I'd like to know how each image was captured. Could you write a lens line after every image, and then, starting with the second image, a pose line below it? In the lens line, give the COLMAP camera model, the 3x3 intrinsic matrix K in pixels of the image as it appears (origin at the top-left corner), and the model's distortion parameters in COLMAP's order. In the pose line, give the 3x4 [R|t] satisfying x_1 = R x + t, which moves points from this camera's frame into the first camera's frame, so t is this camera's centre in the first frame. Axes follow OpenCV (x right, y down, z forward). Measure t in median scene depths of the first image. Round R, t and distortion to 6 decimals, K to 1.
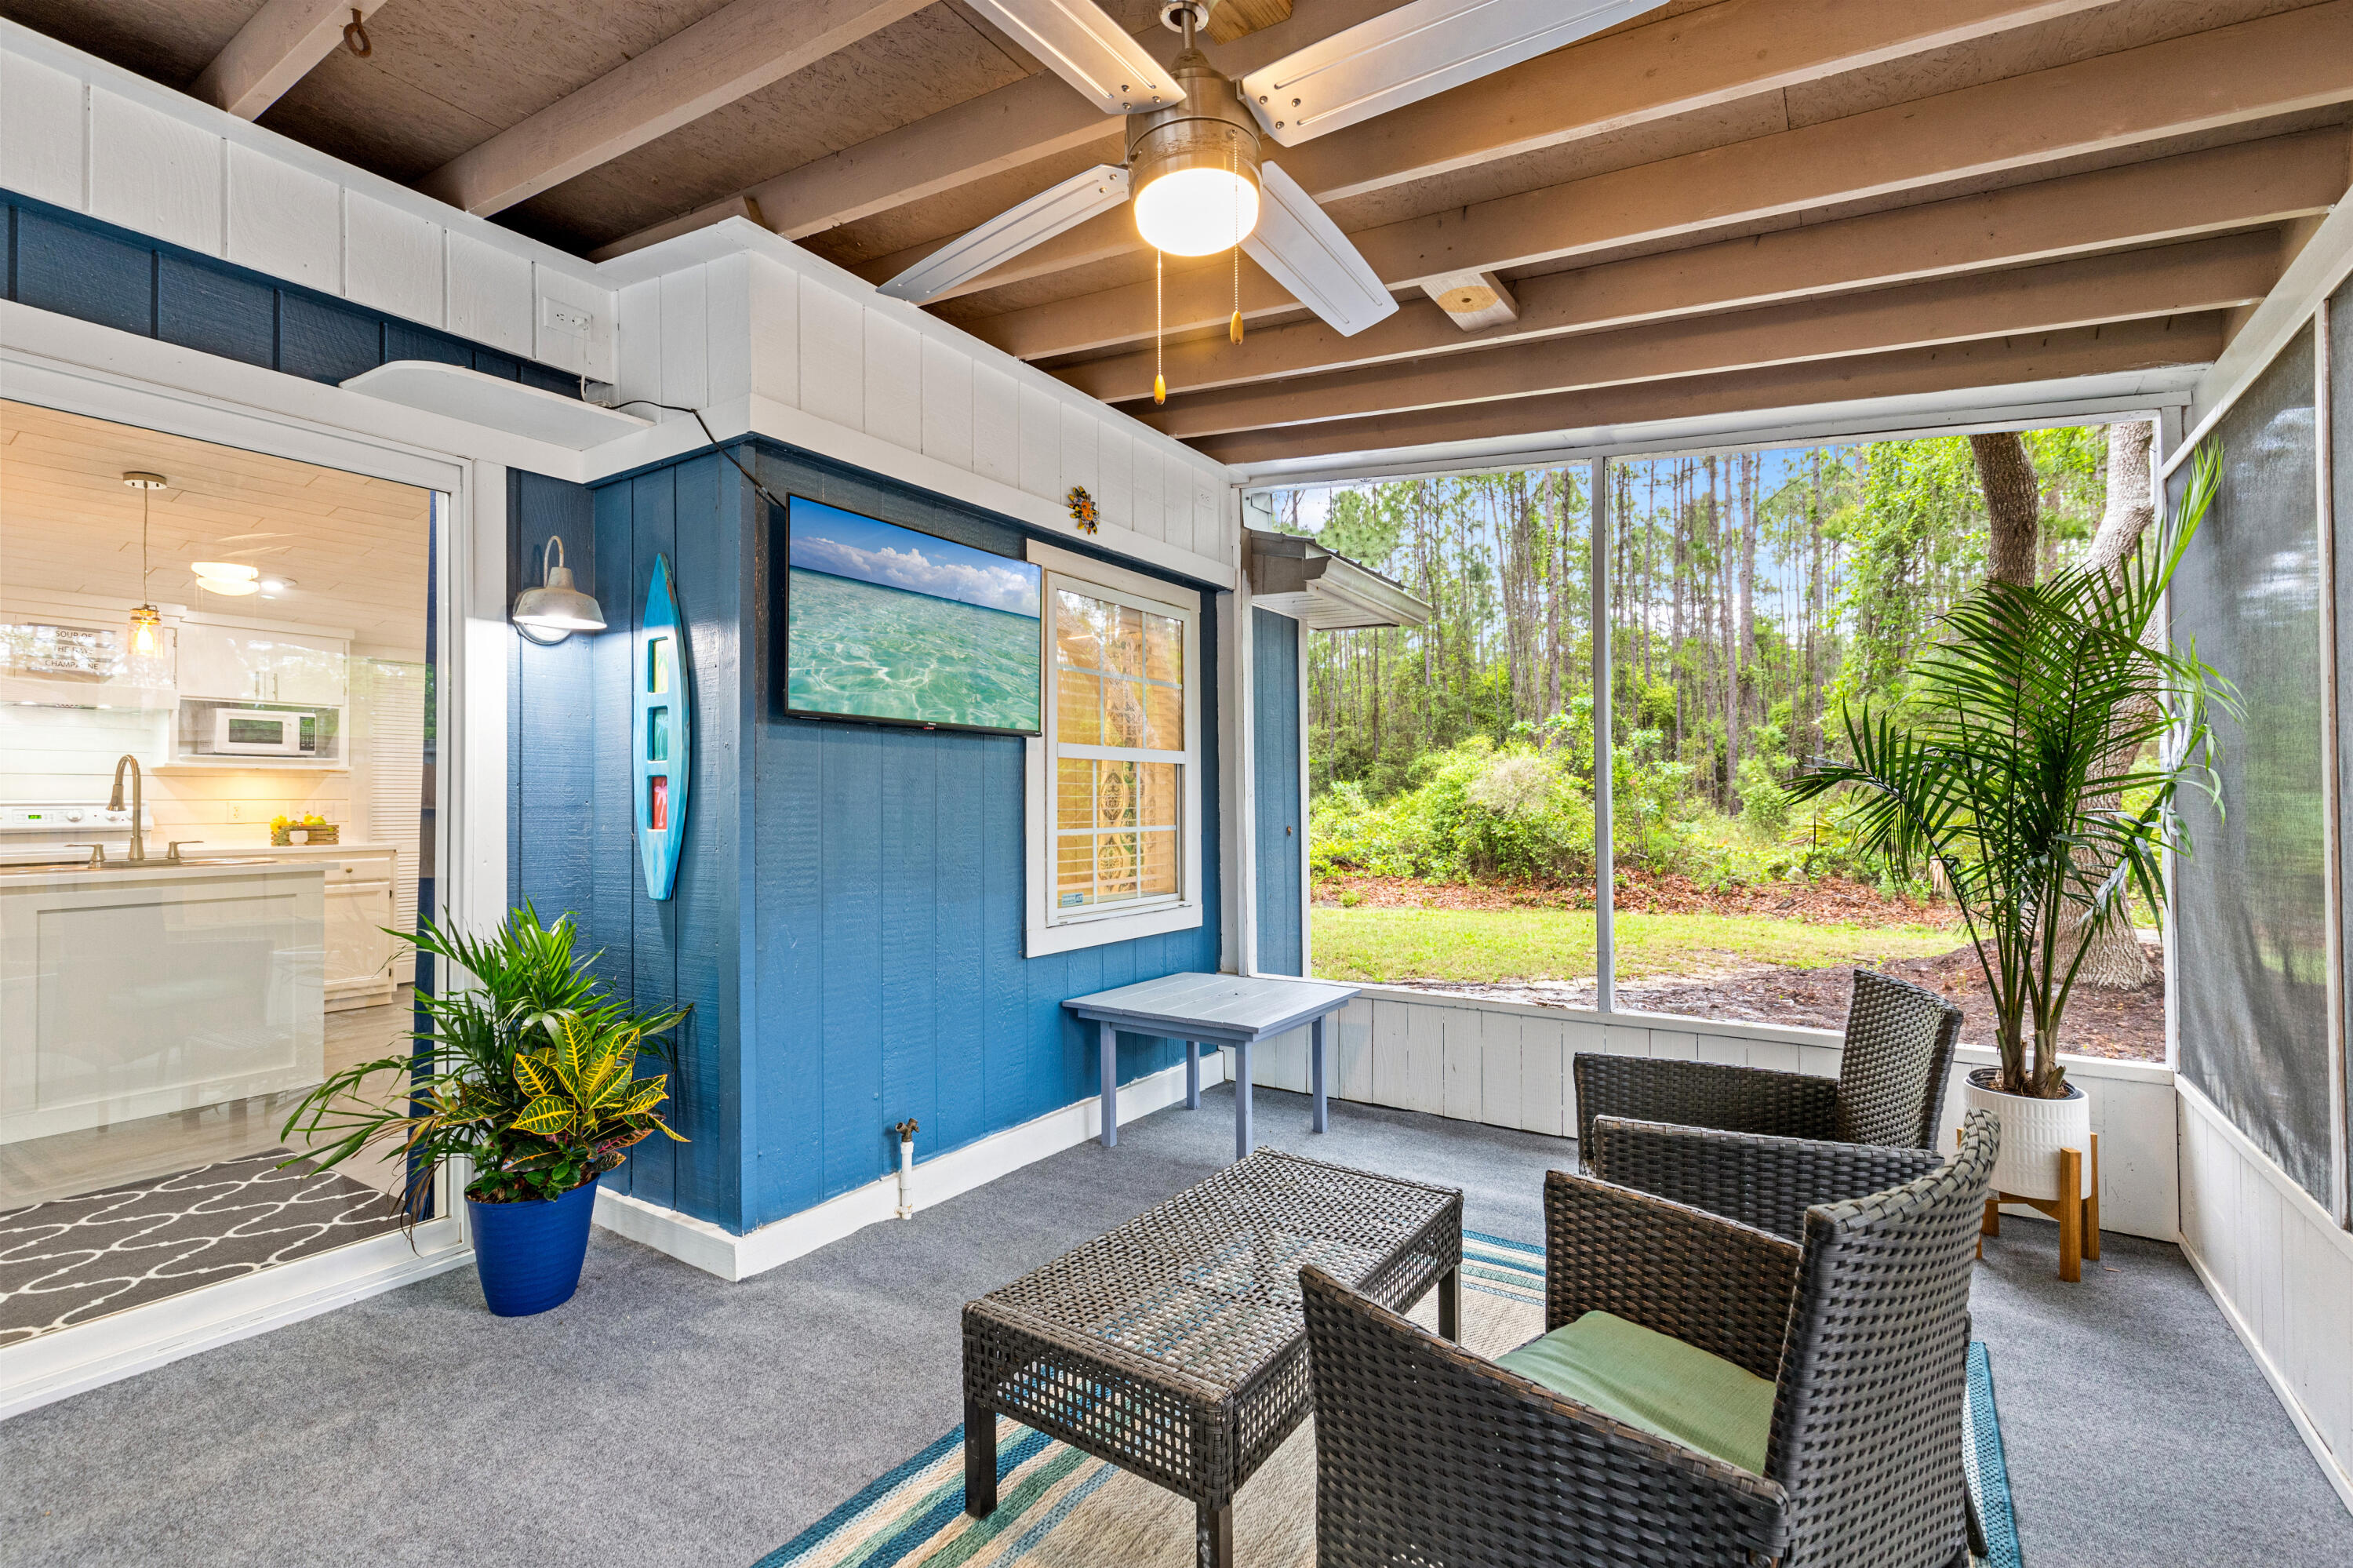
lens RADIAL K [[1059.8, 0, 1176.5], [0, 1059.8, 784.0], [0, 0, 1]] dist [0.002862, 0.001037]
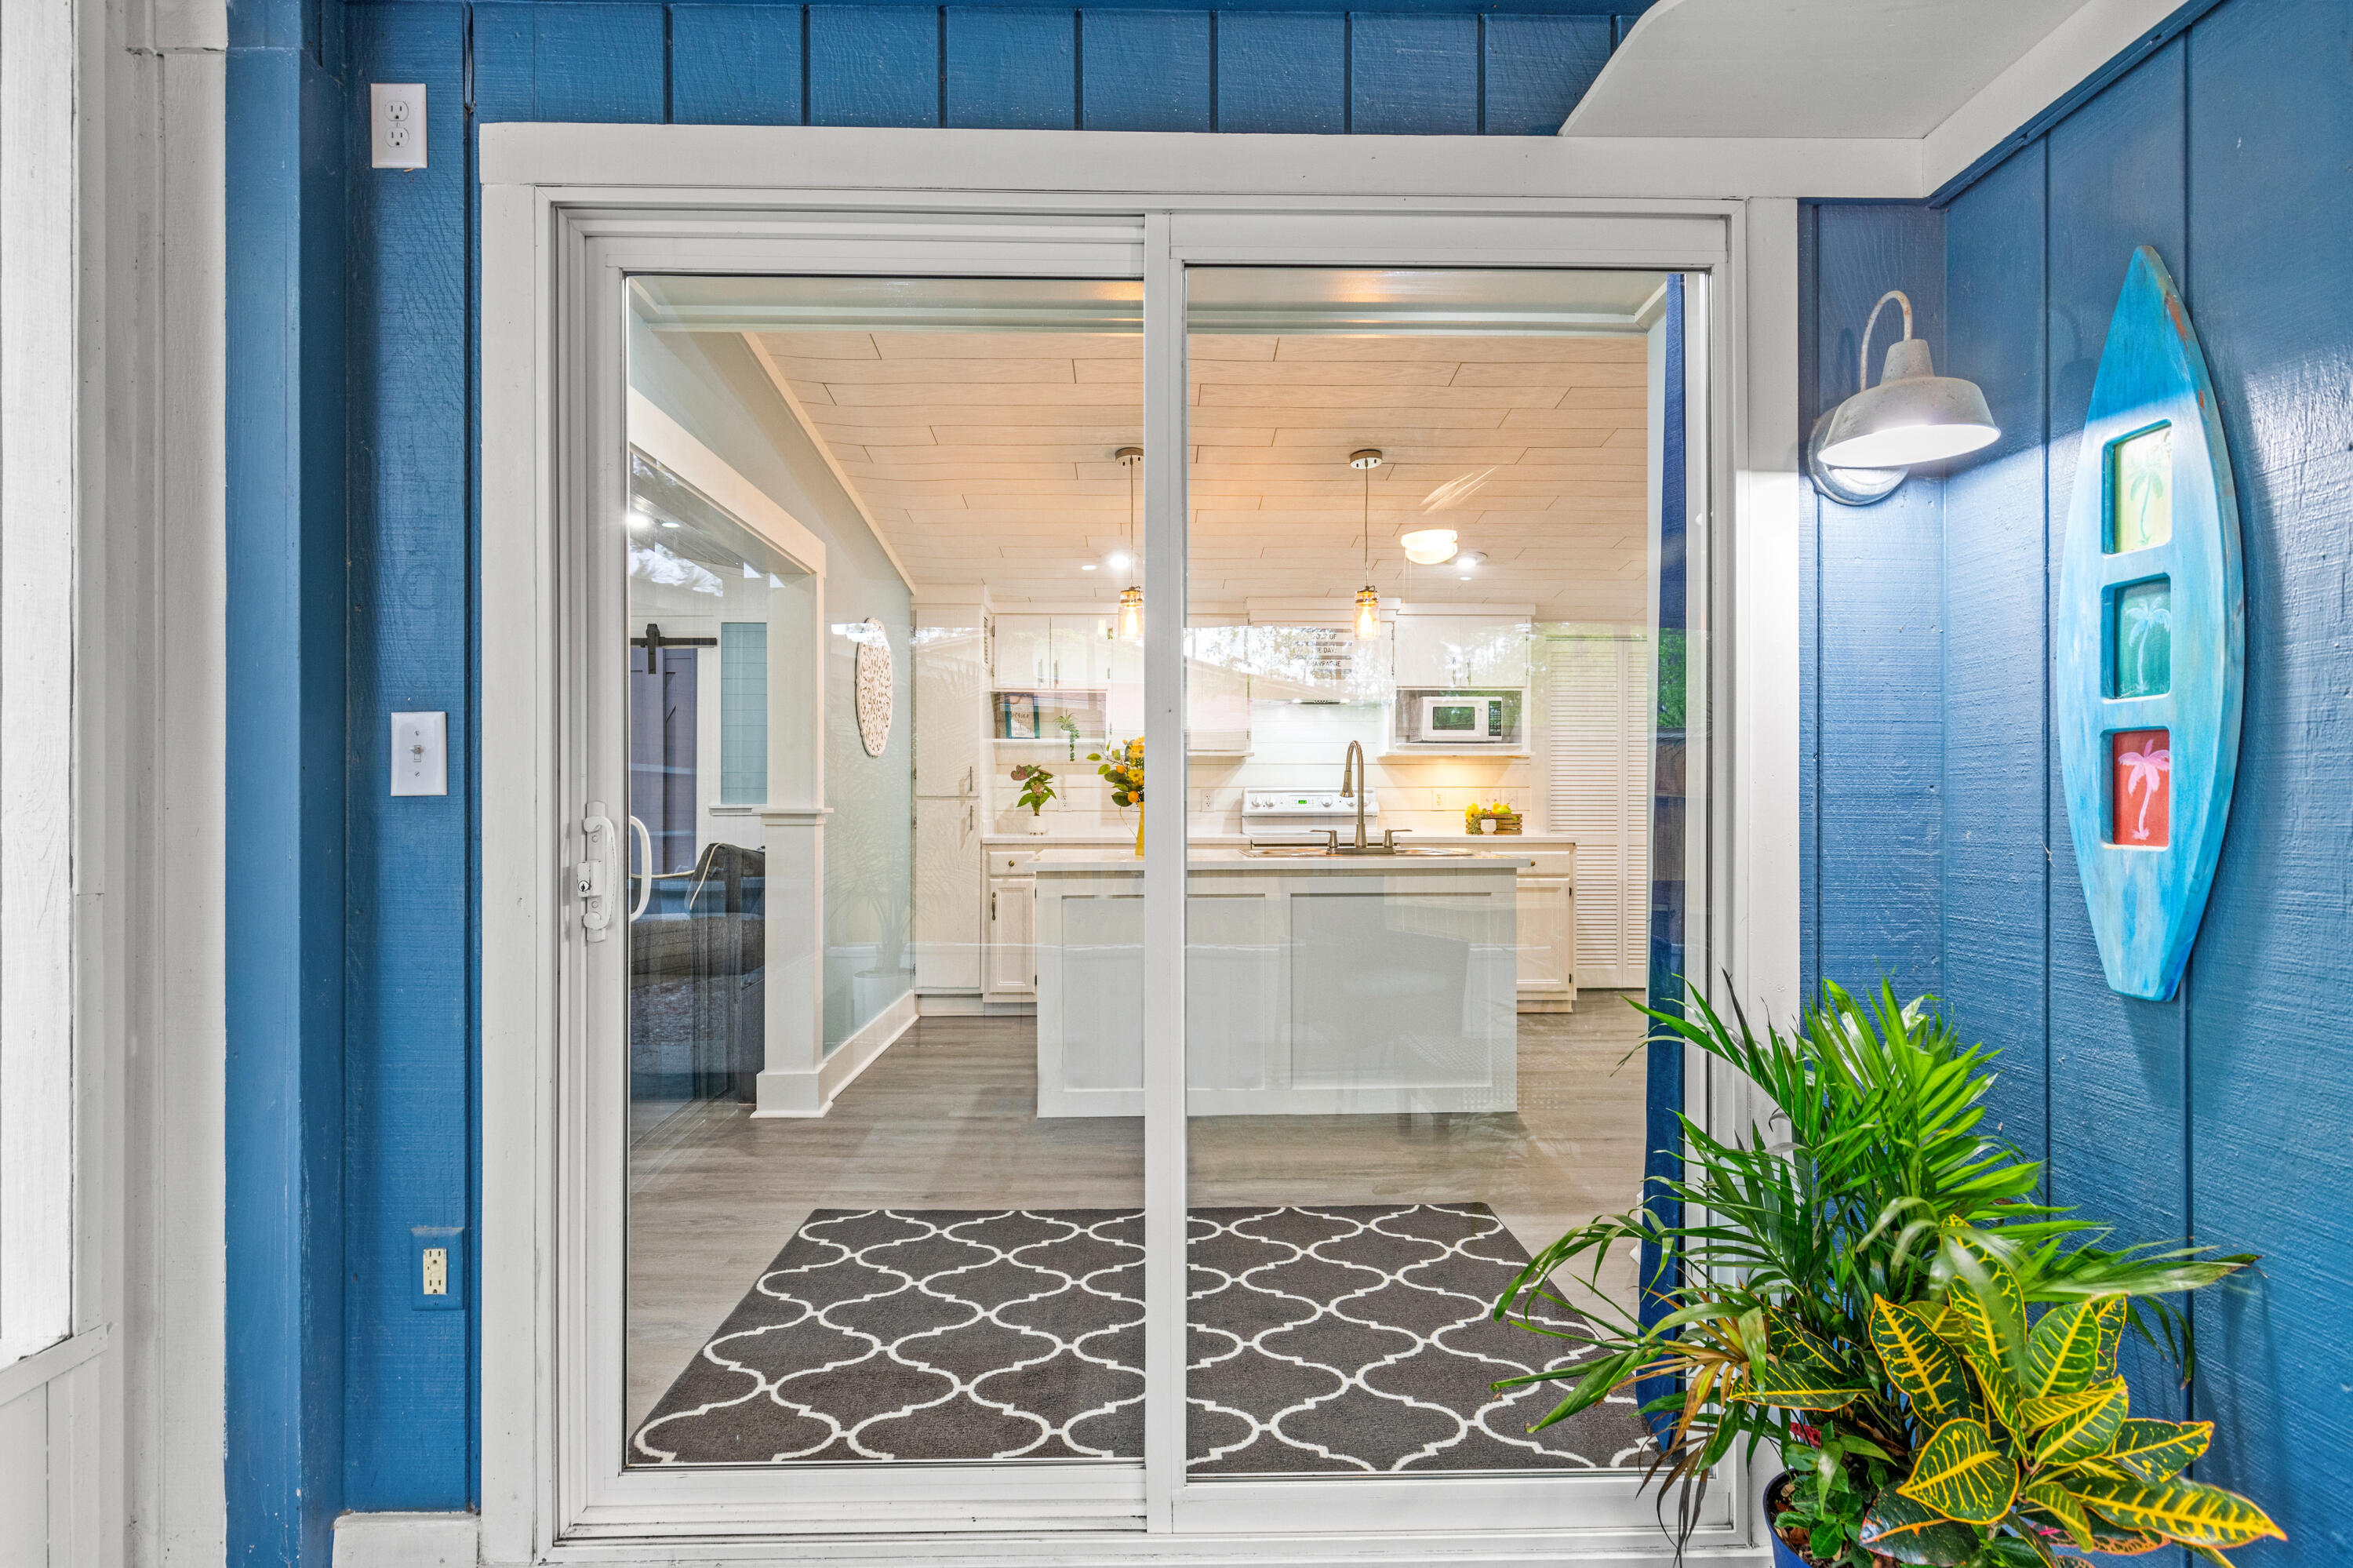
lens RADIAL K [[1120.1, 0, 1175.6], [0, 1120.1, 794.1], [0, 0, 1]] dist [-0.000612, -0.000663]
pose [[0.577571, 0.006804, -0.816312, -0.319829], [0.007586, 0.999877, 0.013701, 0.010167], [0.816305, -0.014106, 0.577448, 0.362202]]
